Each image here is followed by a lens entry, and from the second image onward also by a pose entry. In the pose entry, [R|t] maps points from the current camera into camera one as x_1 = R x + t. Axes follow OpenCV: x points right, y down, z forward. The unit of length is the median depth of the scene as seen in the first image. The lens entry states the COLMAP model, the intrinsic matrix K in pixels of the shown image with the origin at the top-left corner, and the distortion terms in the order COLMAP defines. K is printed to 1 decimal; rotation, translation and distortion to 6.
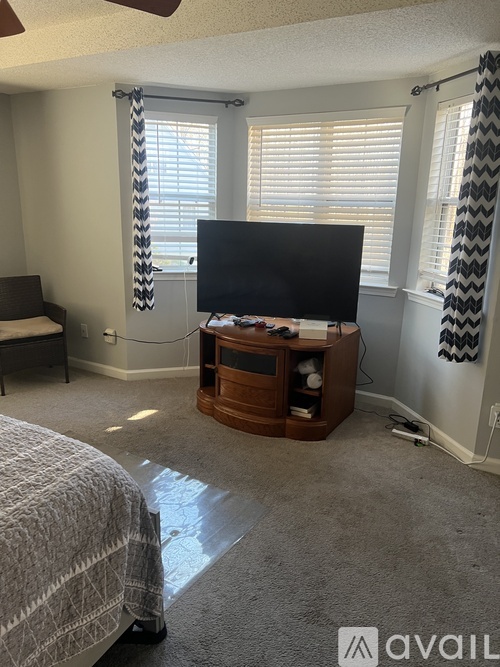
lens RADIAL K [[508.8, 0, 259.0], [0, 508.8, 337.4], [0, 0, 1]] dist [0.043194, -0.004390]
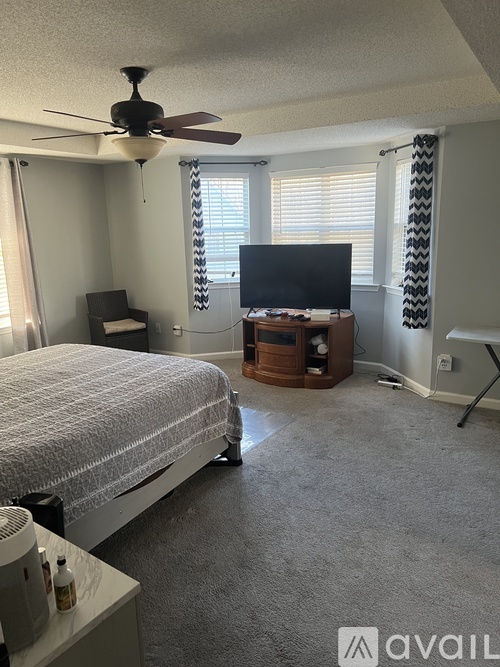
lens RADIAL K [[526.4, 0, 251.5], [0, 526.4, 341.3], [0, 0, 1]] dist [0.073635, -0.091112]
pose [[0.997664, -0.039240, -0.055912, -0.010888], [0.037004, 0.998495, -0.040480, 0.115555], [0.057416, 0.038317, 0.997615, -0.533270]]
